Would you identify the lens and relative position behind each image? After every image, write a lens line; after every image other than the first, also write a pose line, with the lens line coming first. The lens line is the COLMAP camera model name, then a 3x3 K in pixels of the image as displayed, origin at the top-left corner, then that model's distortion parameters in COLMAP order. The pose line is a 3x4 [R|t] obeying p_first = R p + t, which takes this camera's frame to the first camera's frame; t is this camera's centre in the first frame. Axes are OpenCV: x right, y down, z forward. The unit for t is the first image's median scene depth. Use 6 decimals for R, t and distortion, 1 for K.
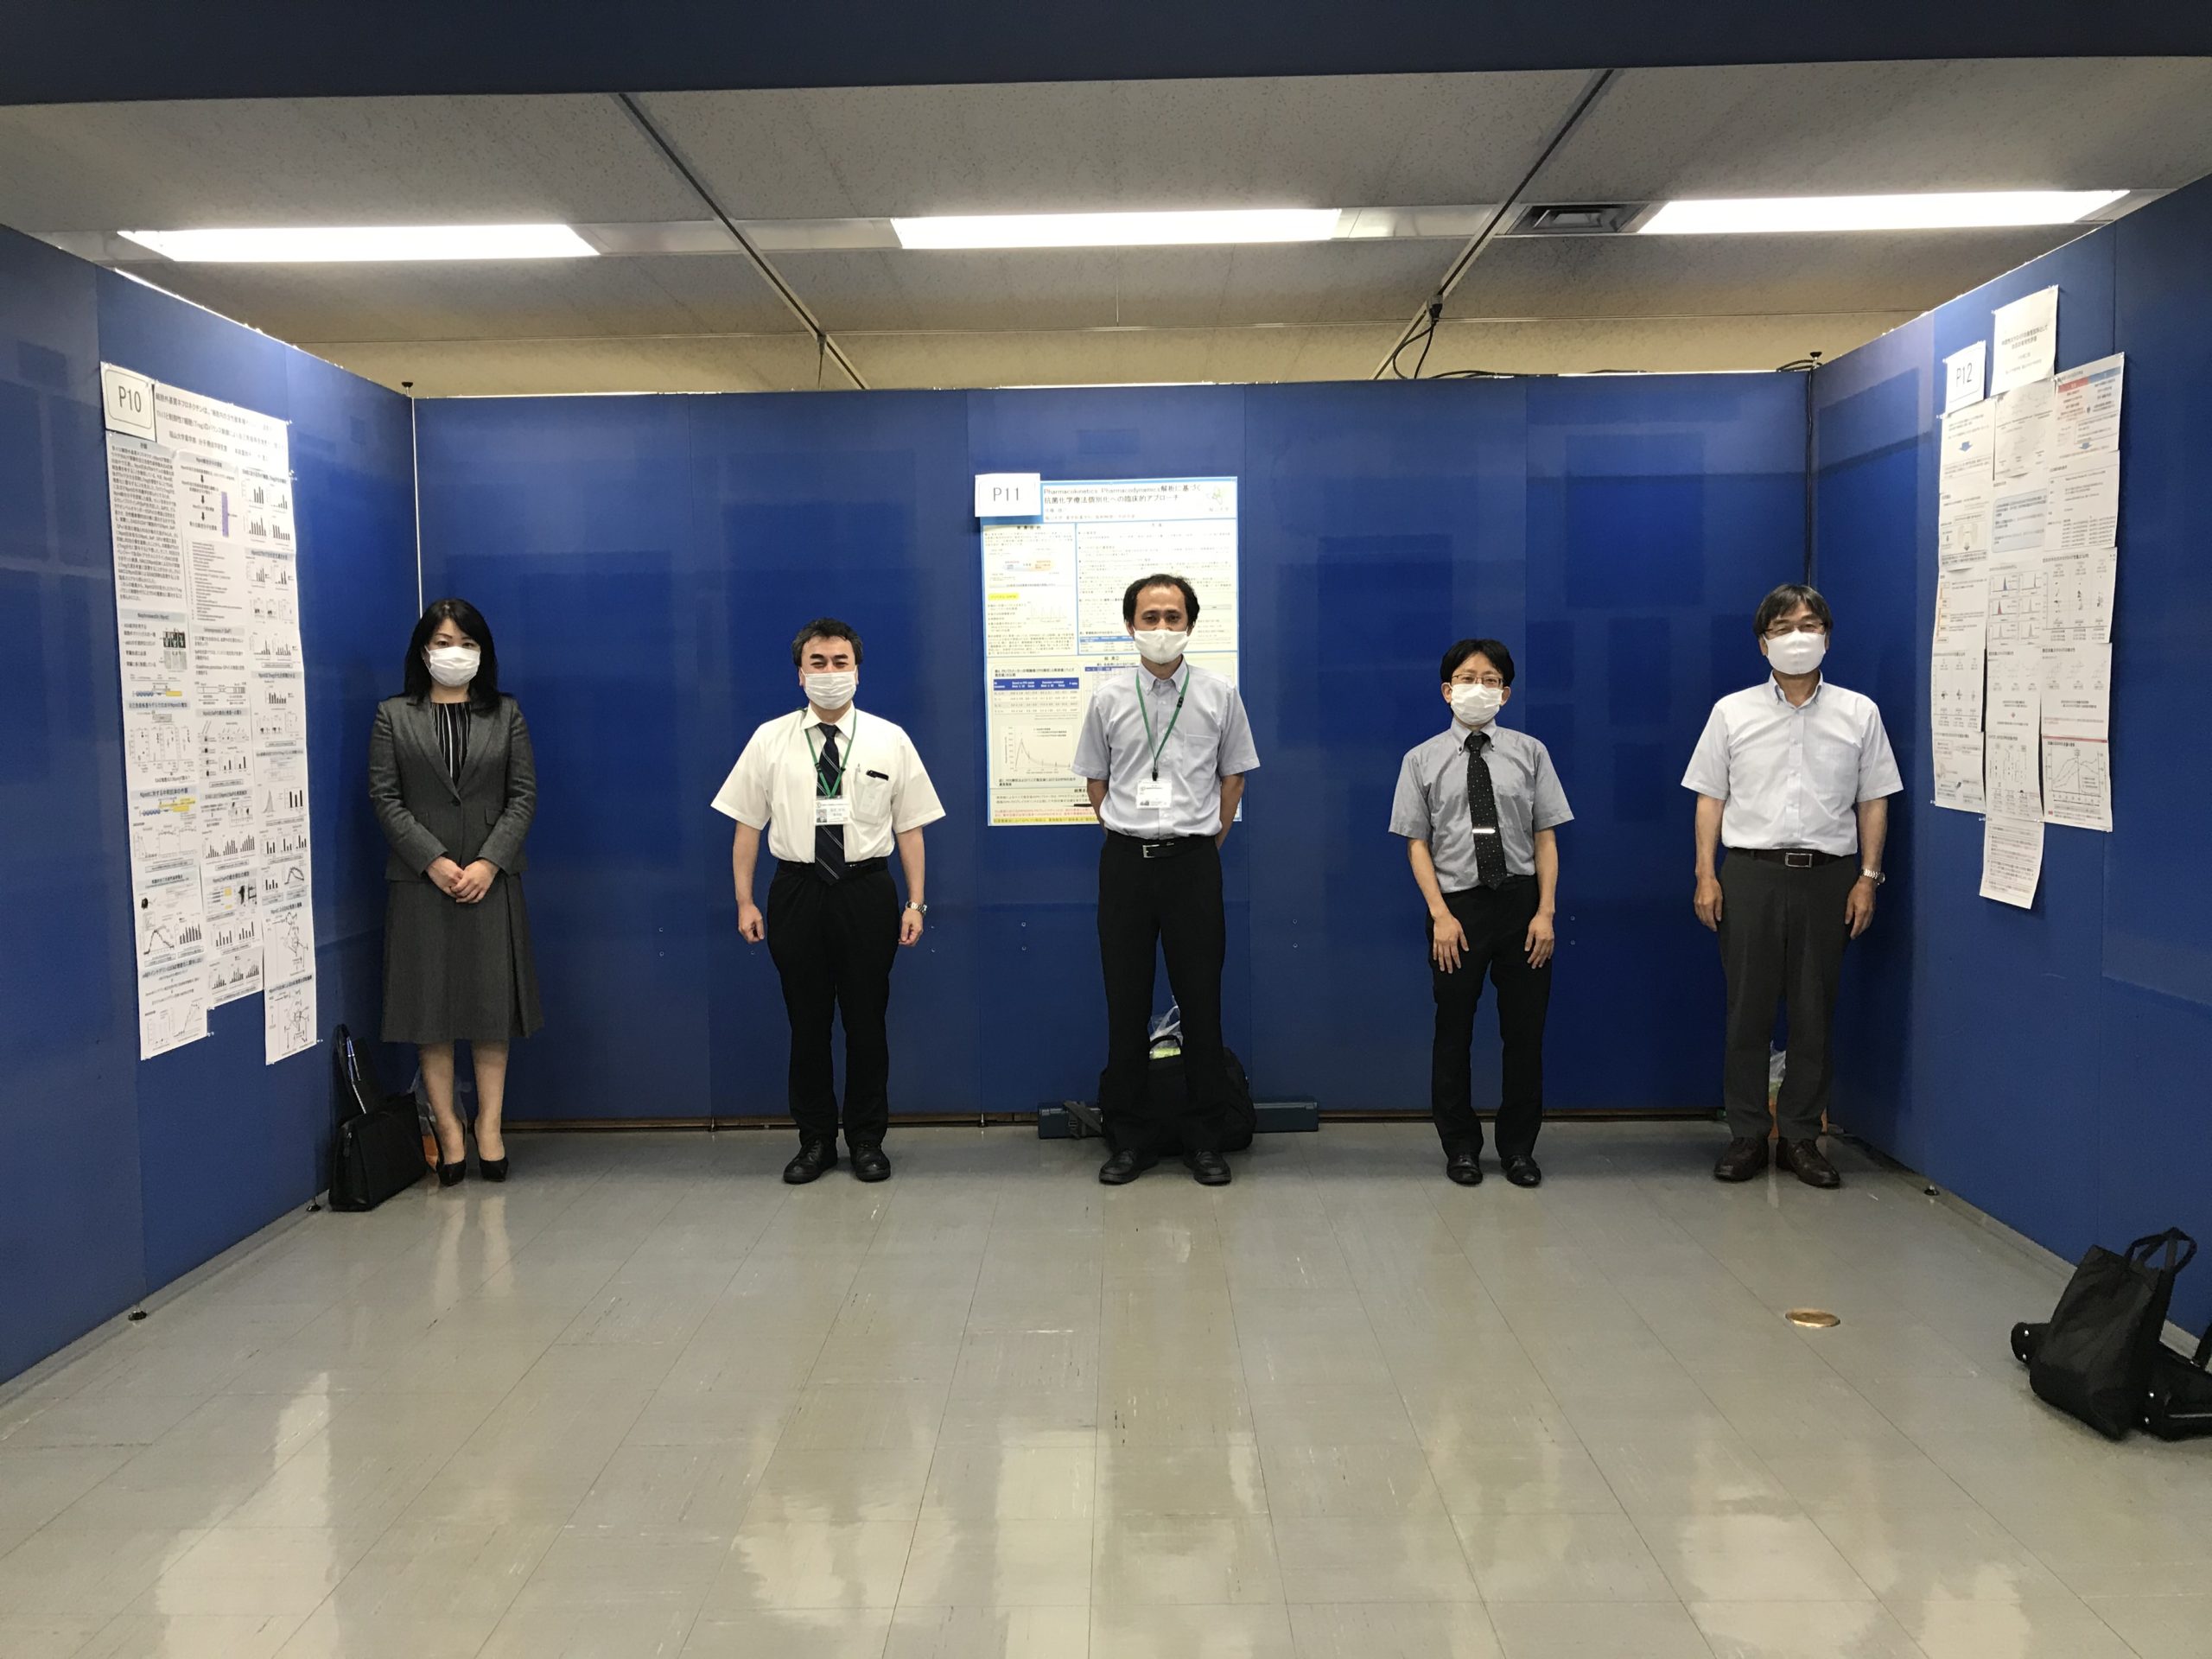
lens RADIAL K [[1775.7, 0, 1112.9], [0, 1775.7, 835.9], [0, 0, 1]] dist [-0.013178, -0.017097]
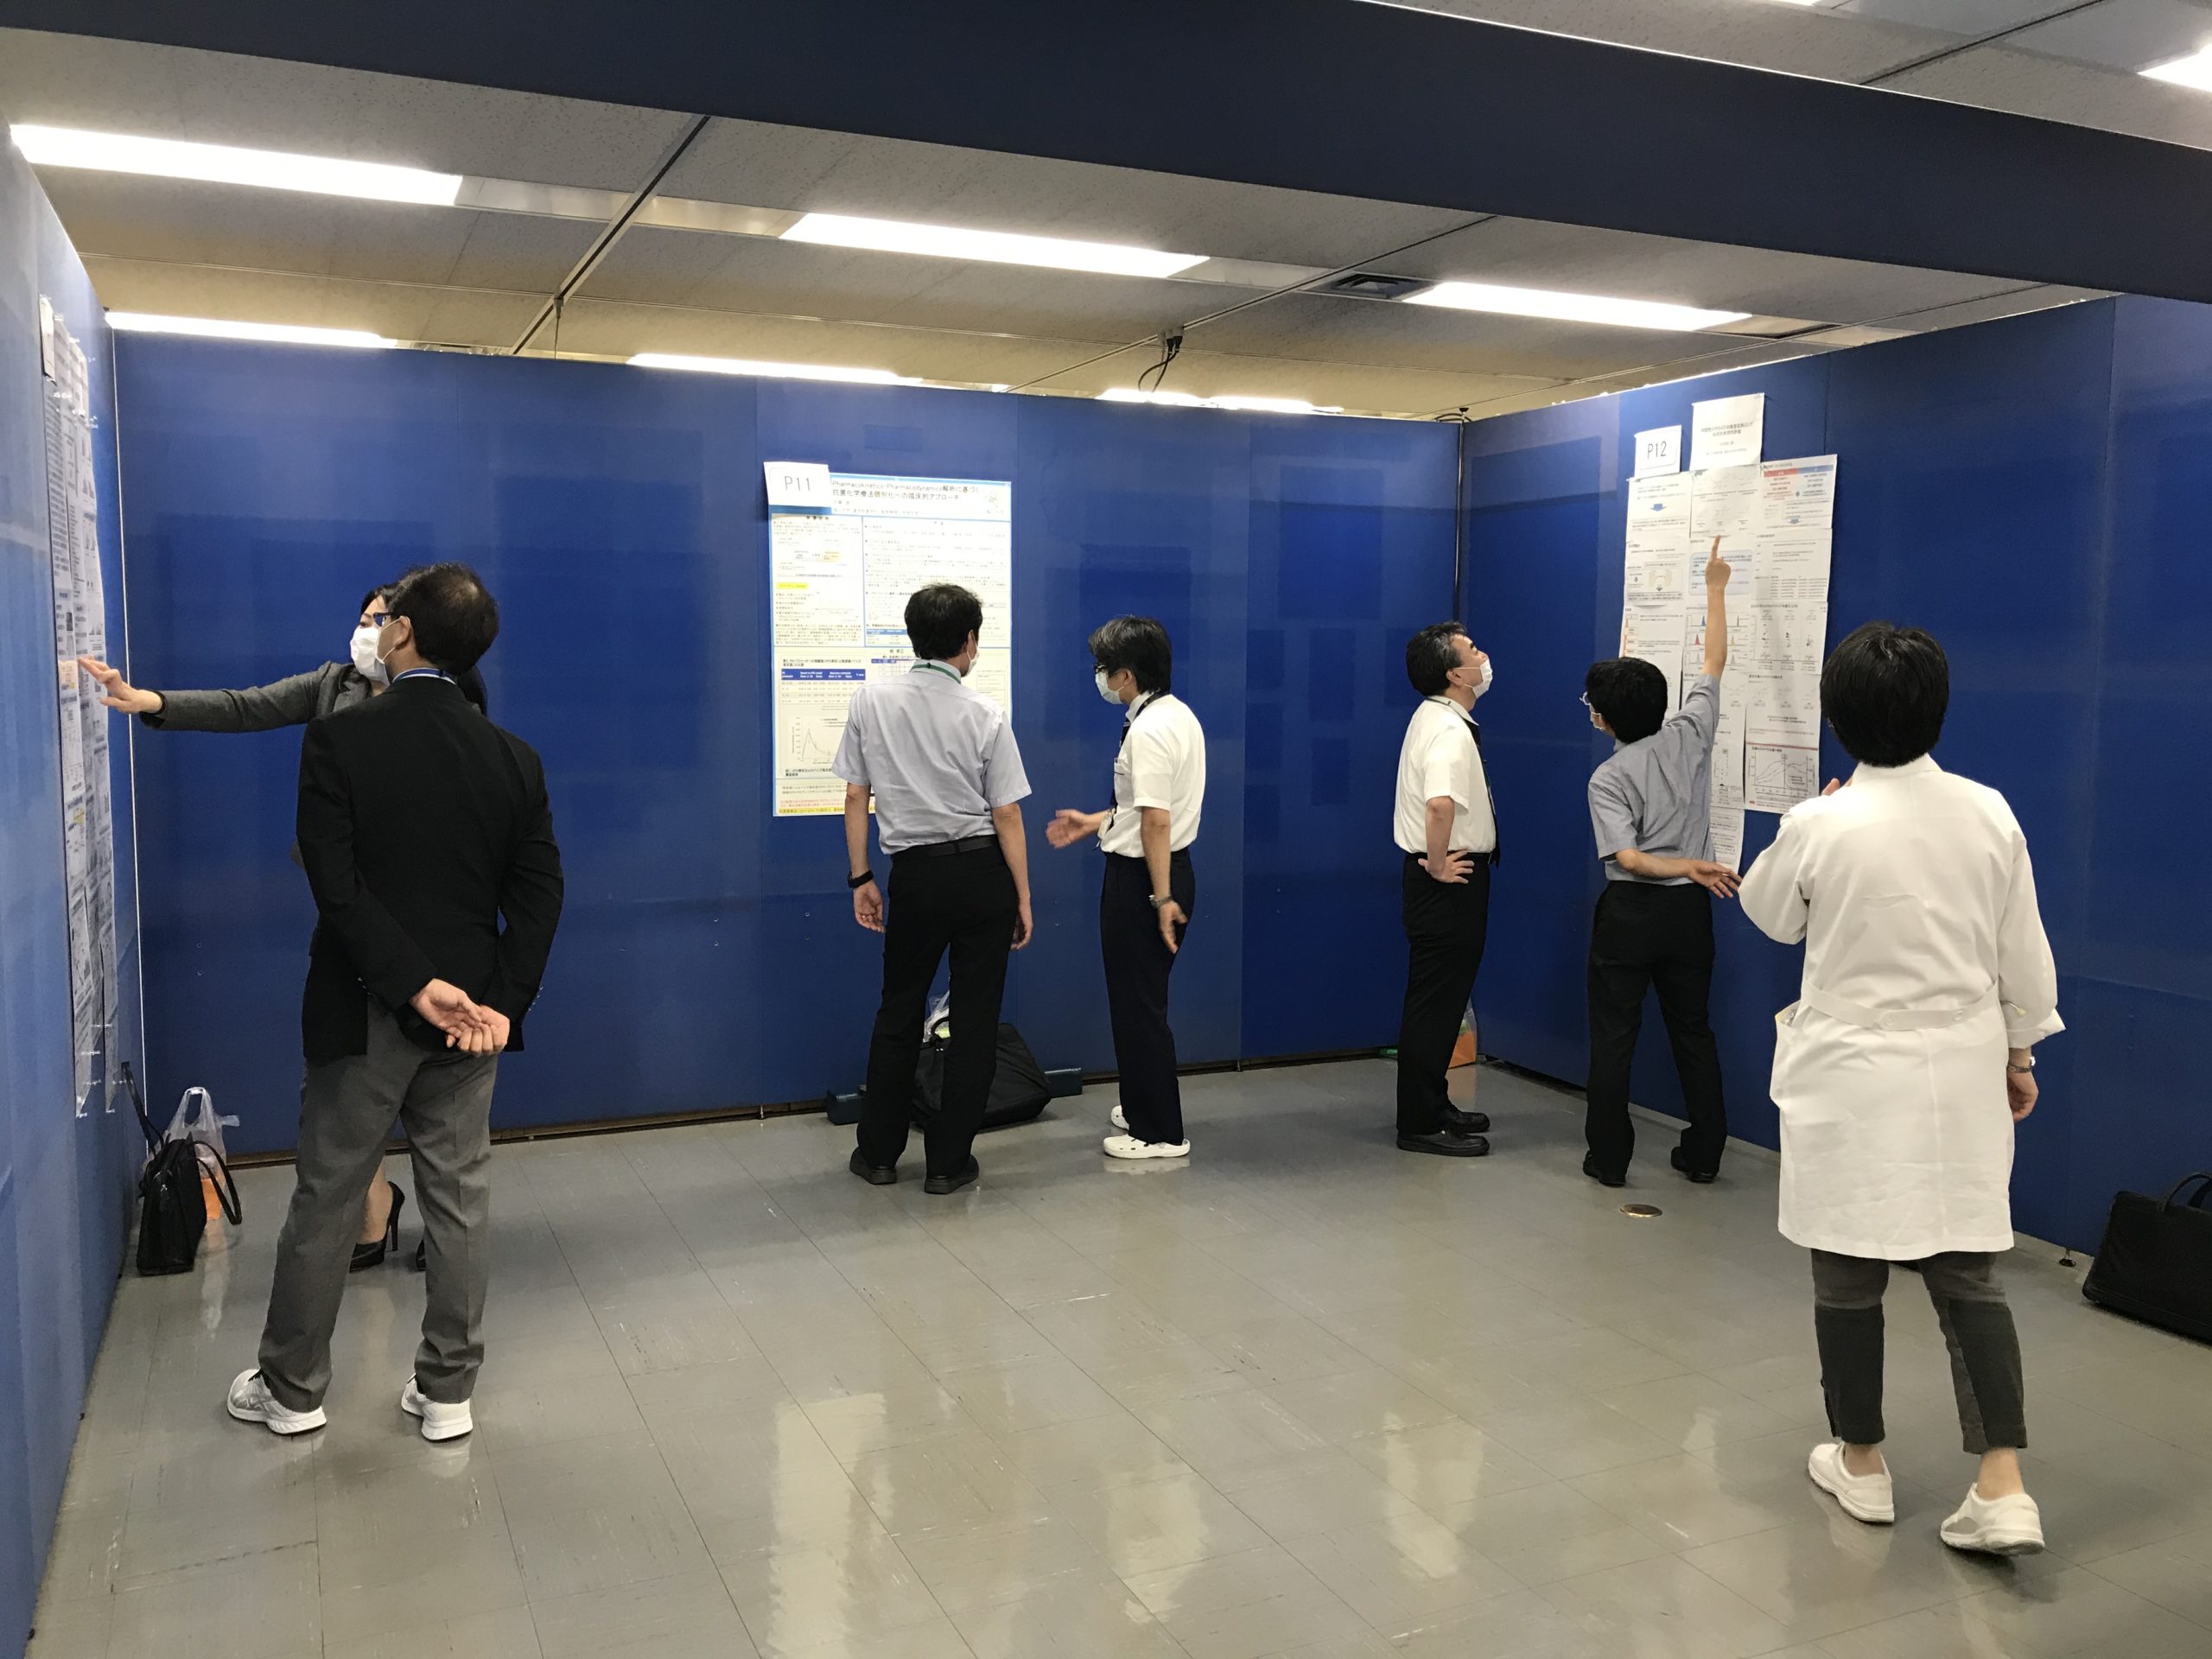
lens RADIAL K [[1775.7, 0, 1116.0], [0, 1775.7, 825.7], [0, 0, 1]] dist [-0.013178, -0.017097]
pose [[0.904793, -0.015533, 0.425569, -0.325163], [0.008426, 0.999792, 0.018577, -0.017470], [-0.425769, -0.013223, 0.904735, 0.019177]]
